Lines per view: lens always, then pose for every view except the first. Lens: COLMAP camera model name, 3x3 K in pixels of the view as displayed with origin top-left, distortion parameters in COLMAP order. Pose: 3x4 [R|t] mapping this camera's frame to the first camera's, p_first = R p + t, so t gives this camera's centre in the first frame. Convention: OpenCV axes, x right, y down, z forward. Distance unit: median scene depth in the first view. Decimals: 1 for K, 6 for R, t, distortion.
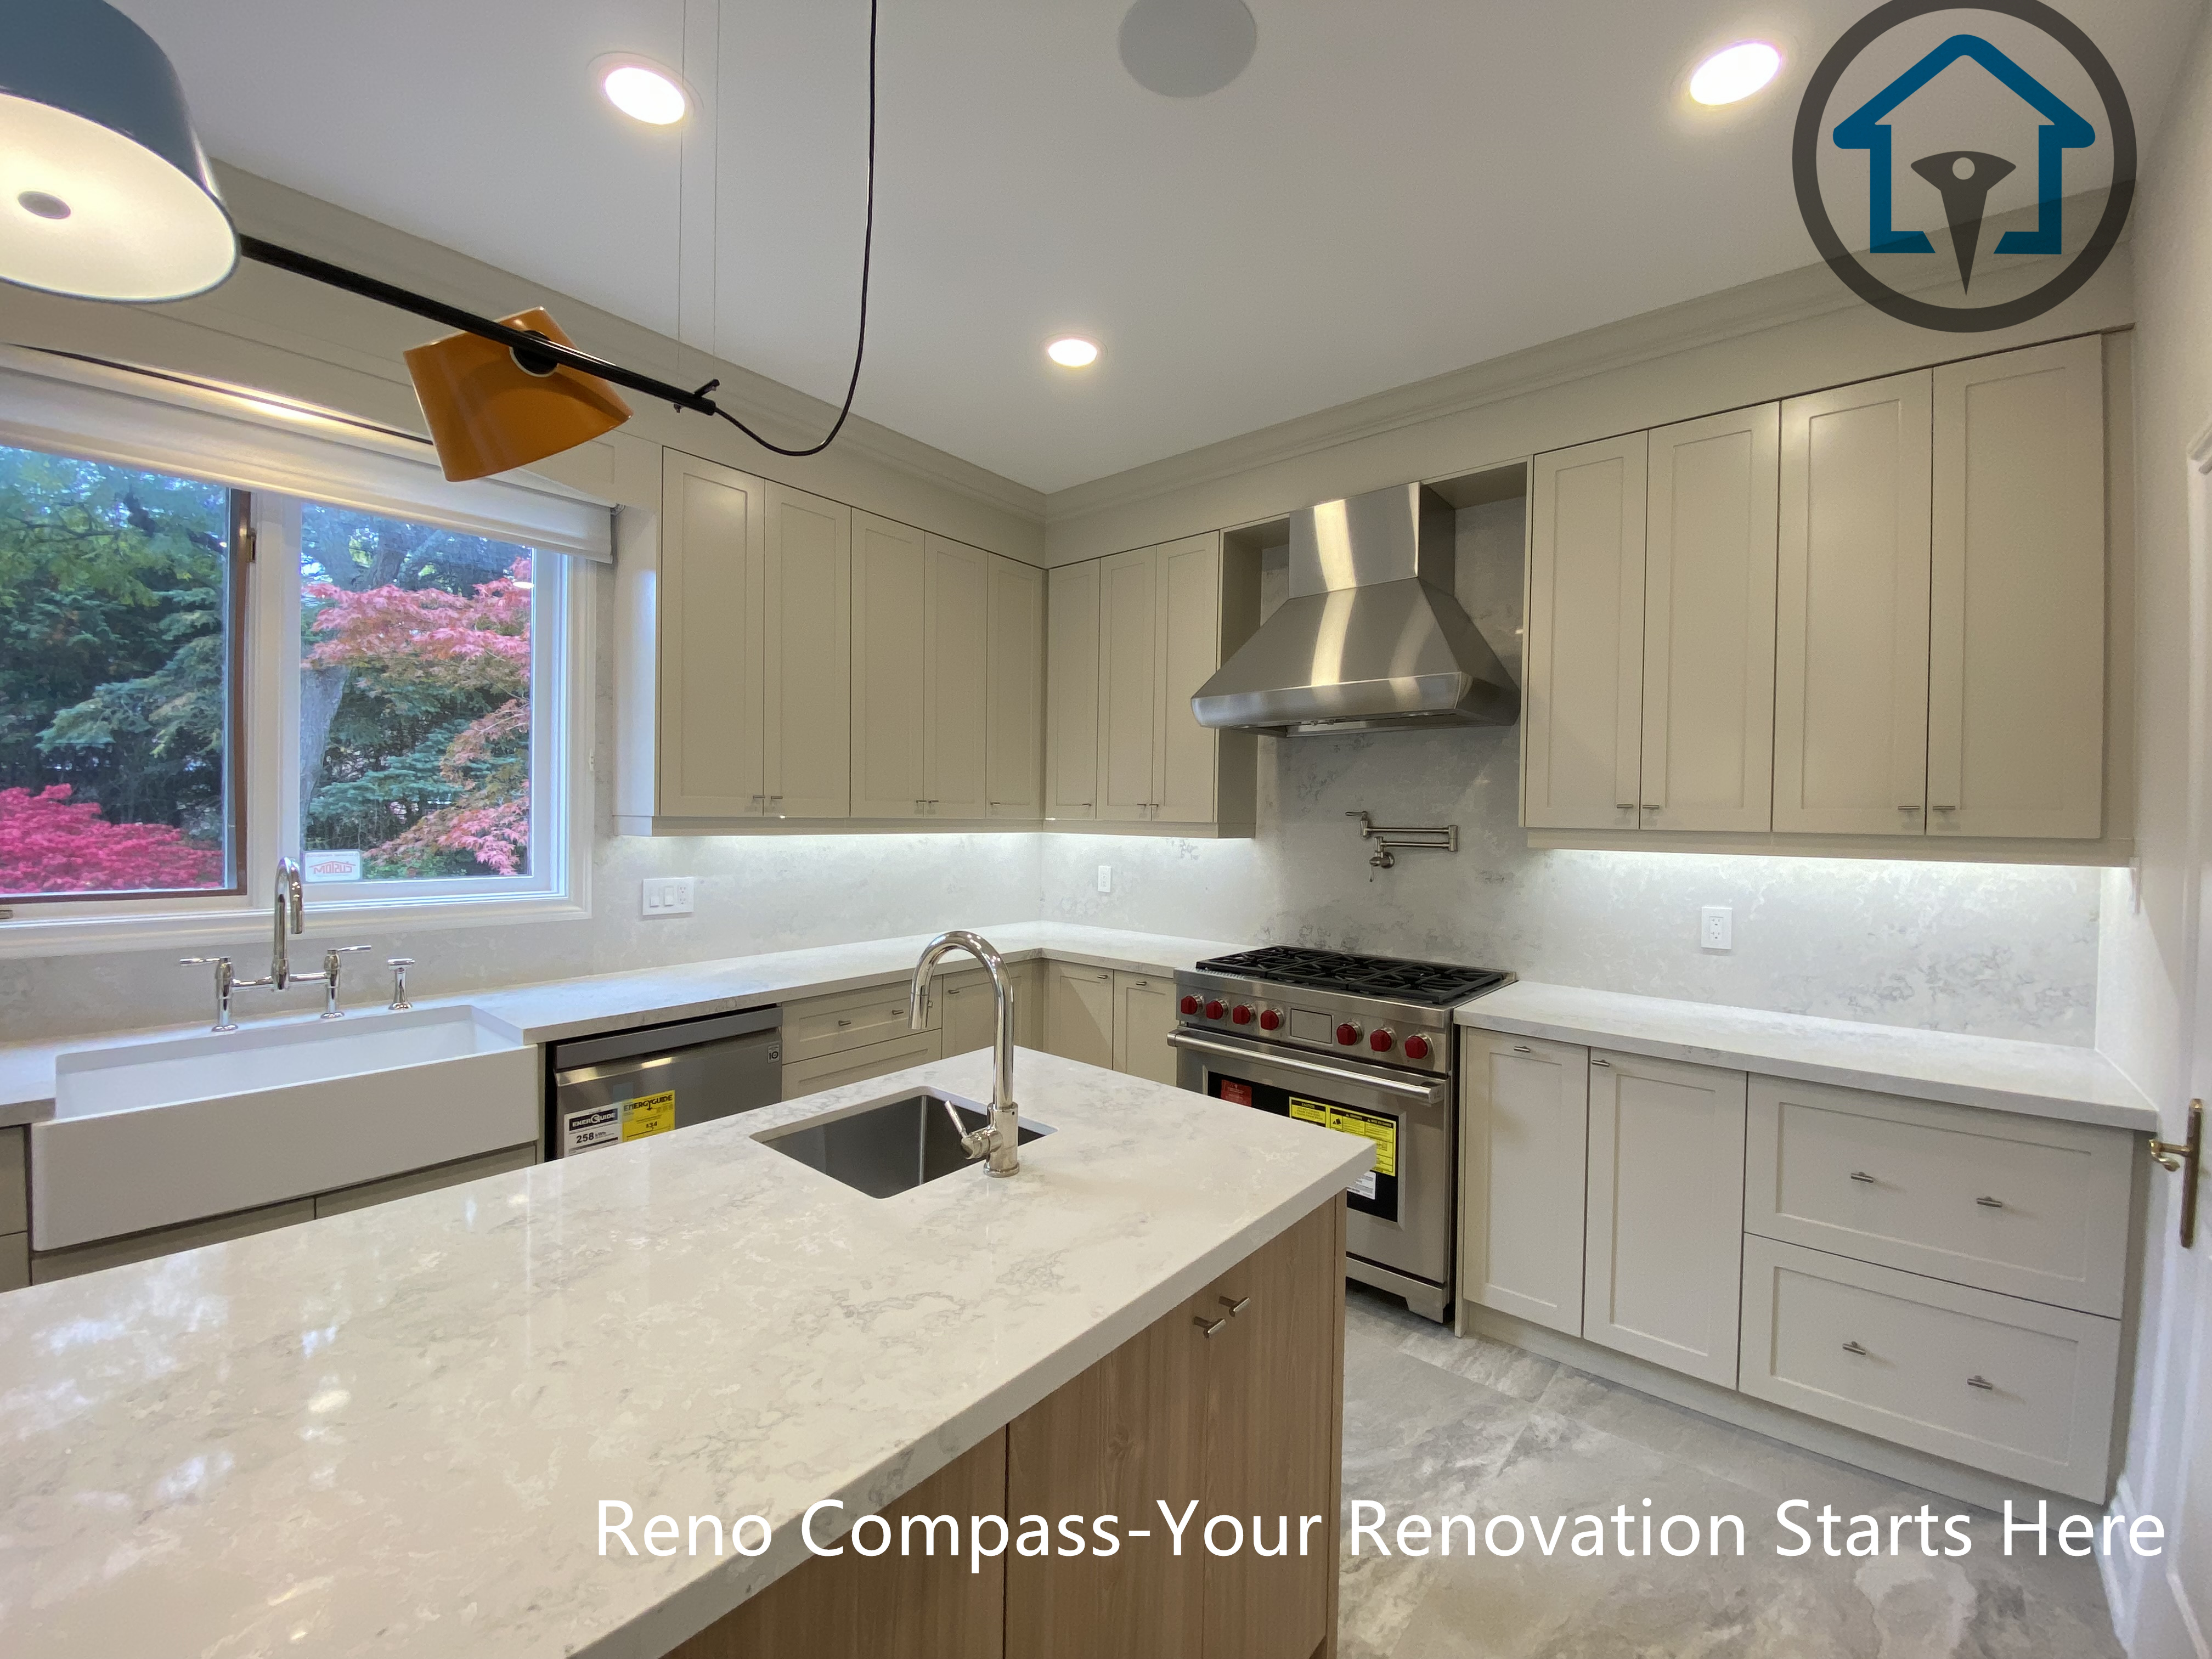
lens RADIAL K [[893.2, 0, 1115.3], [0, 893.2, 827.0], [0, 0, 1]] dist [0.028227, -0.020382]
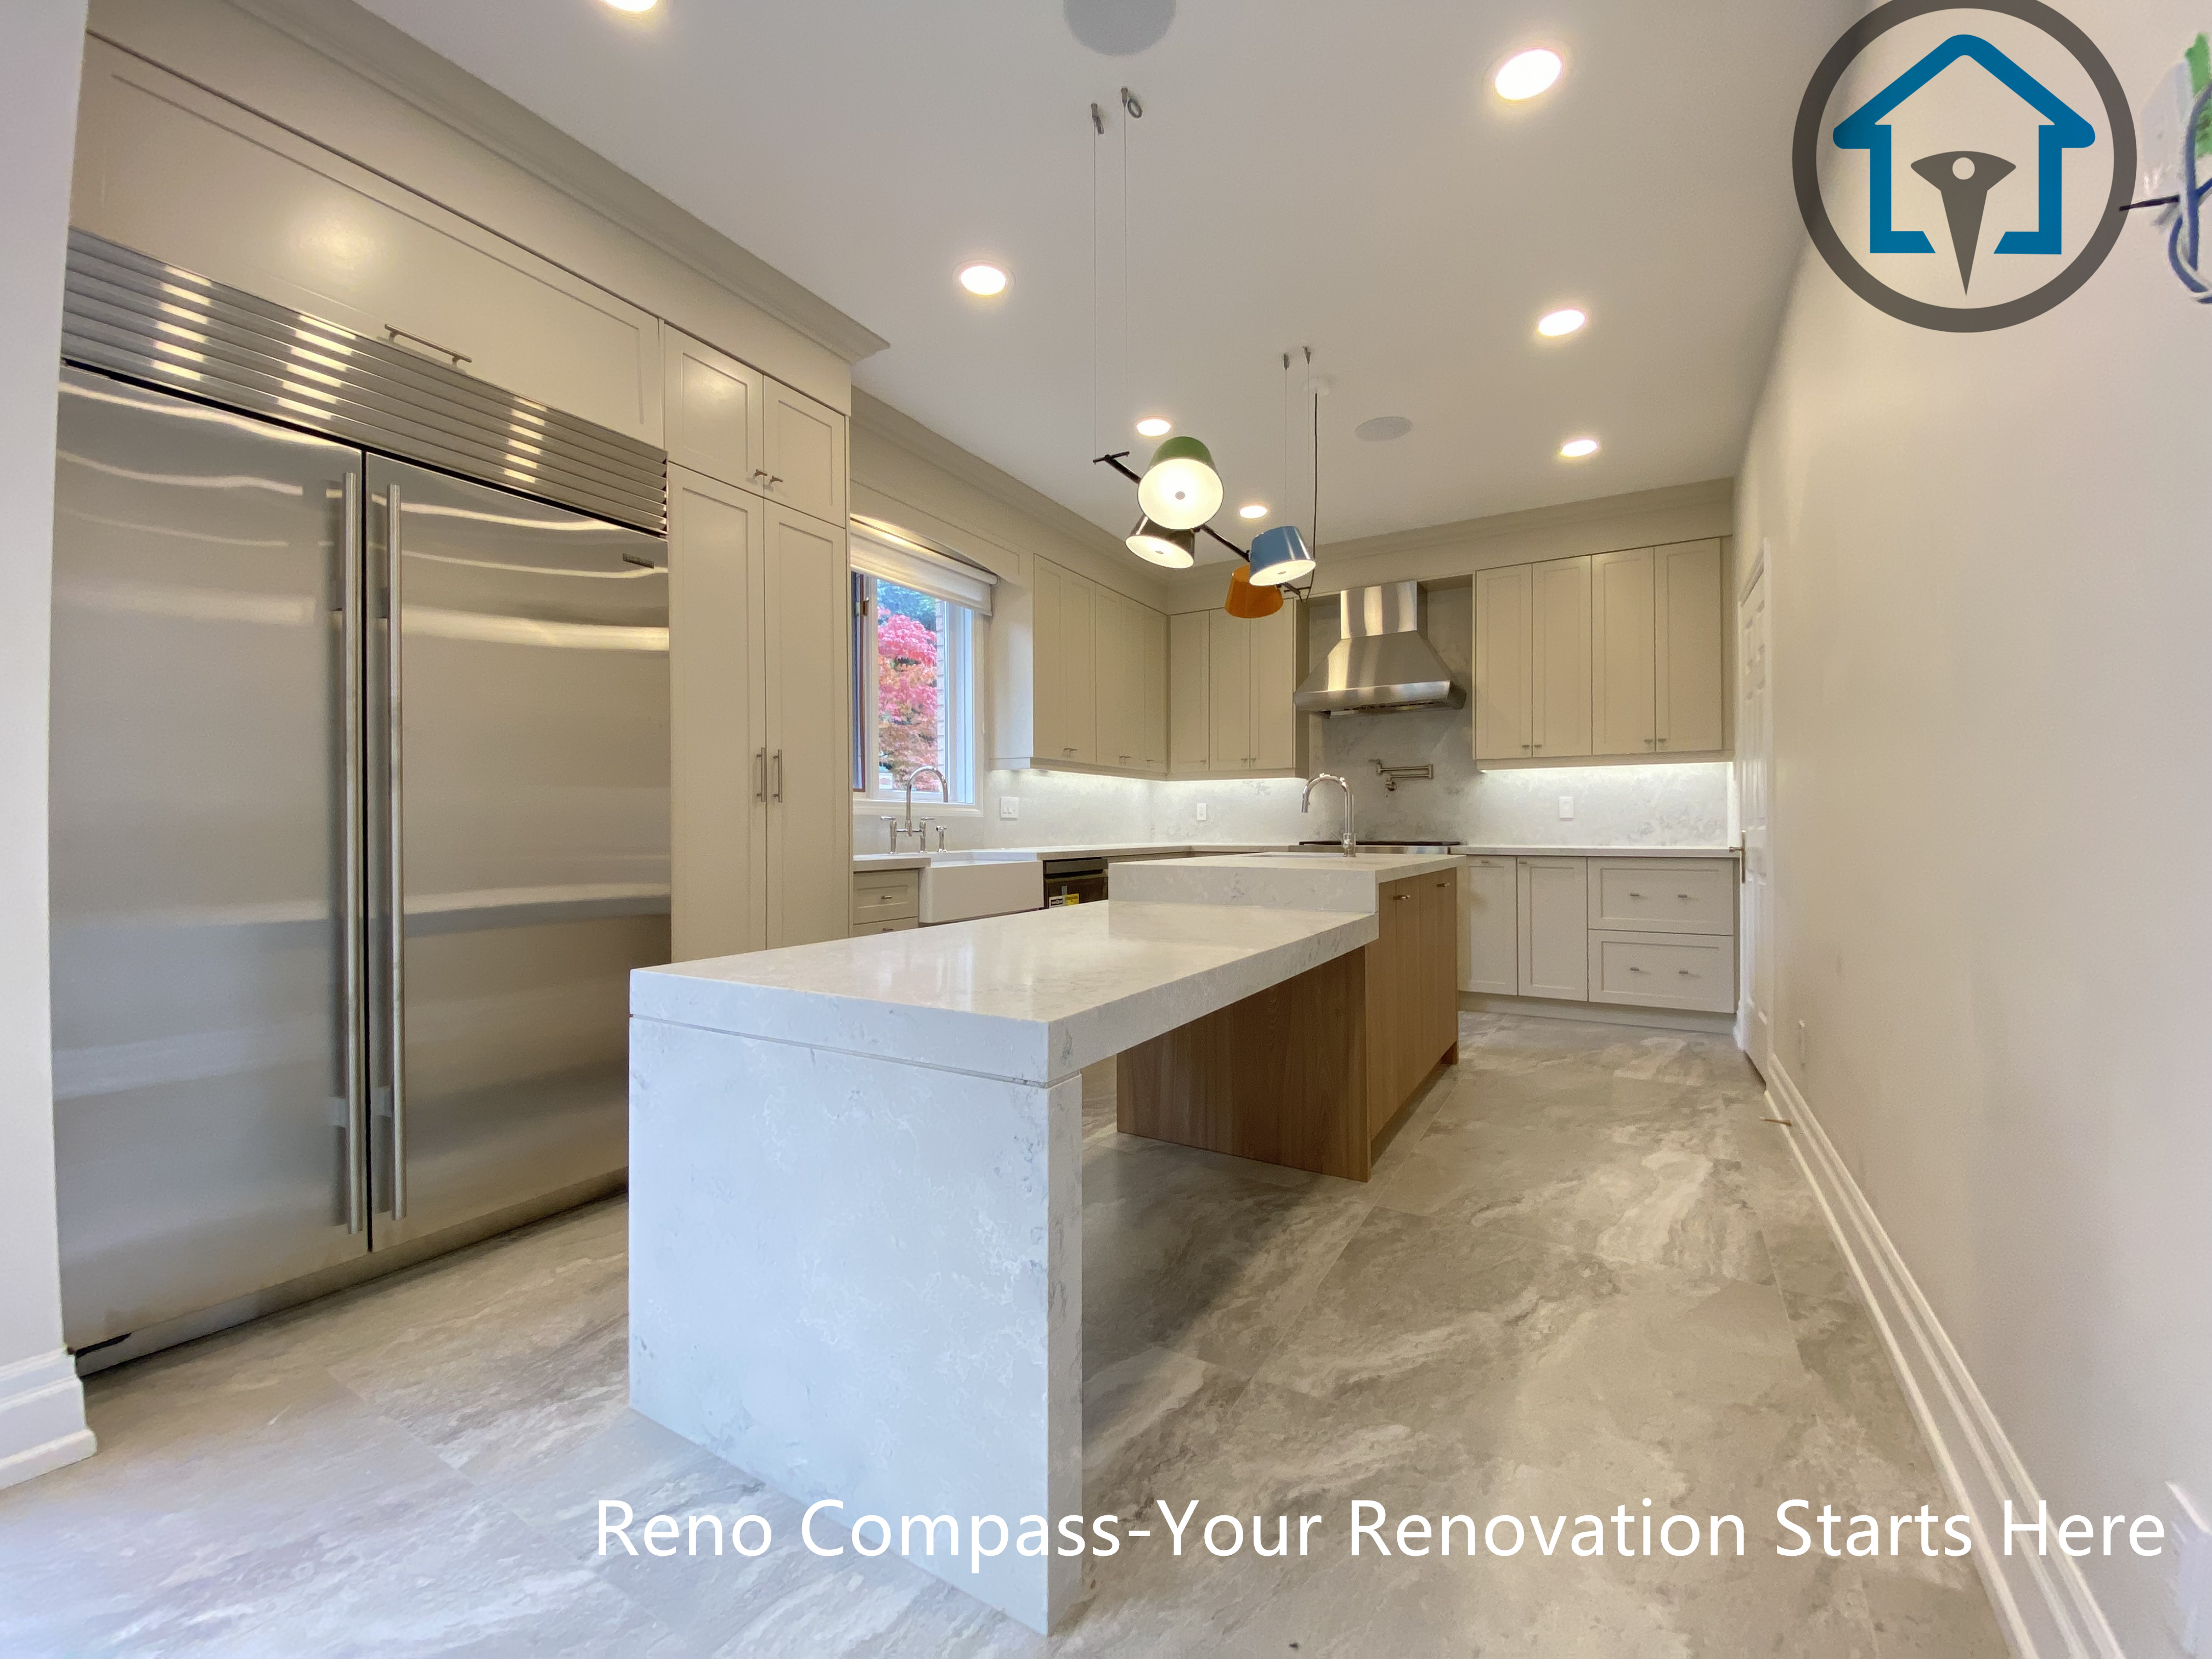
lens RADIAL K [[885.7, 0, 1104.9], [0, 885.7, 826.6], [0, 0, 1]] dist [0.026691, -0.024010]
pose [[0.987177, -0.019595, 0.158425, -0.621996], [0.022197, 0.999646, -0.014673, 0.151373], [-0.158081, 0.018002, 0.987262, -0.746795]]
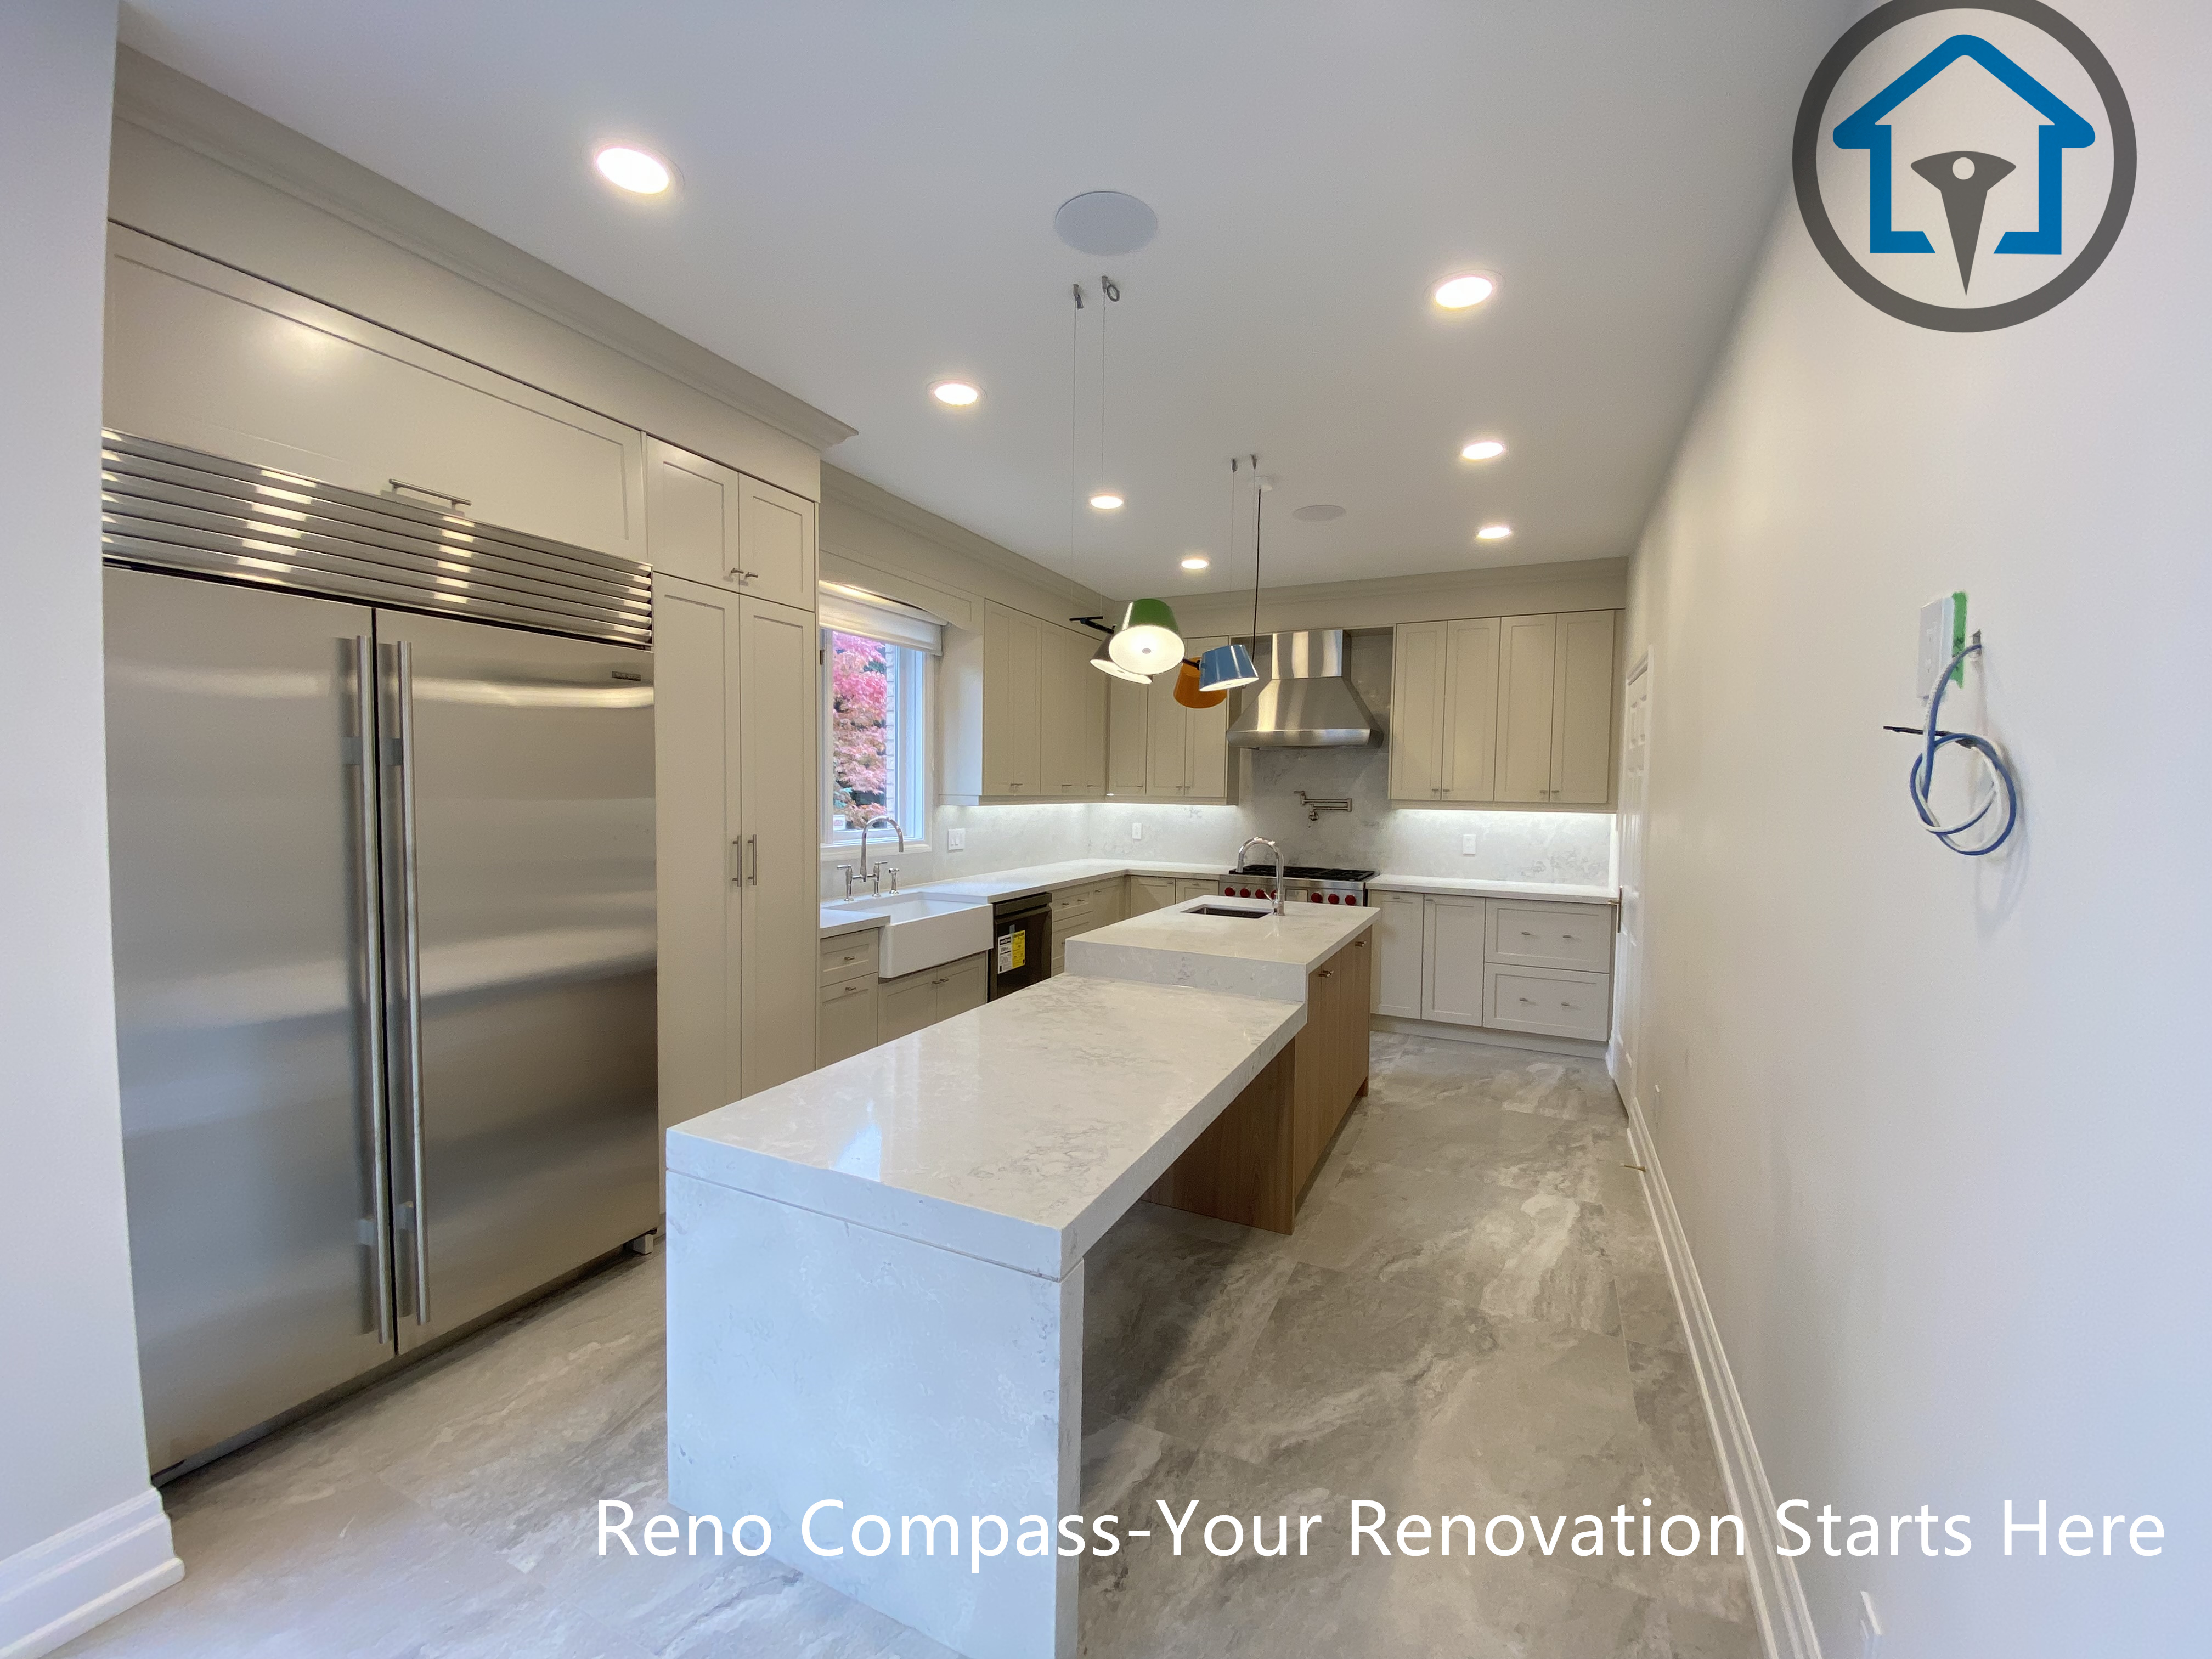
lens RADIAL K [[884.4, 0, 1102.6], [0, 884.4, 827.6], [0, 0, 1]] dist [0.028282, -0.024105]
pose [[0.970034, -0.013167, 0.242612, -0.680619], [0.004966, 0.999396, 0.034385, -0.006580], [-0.242919, -0.032150, 0.969514, -0.823989]]
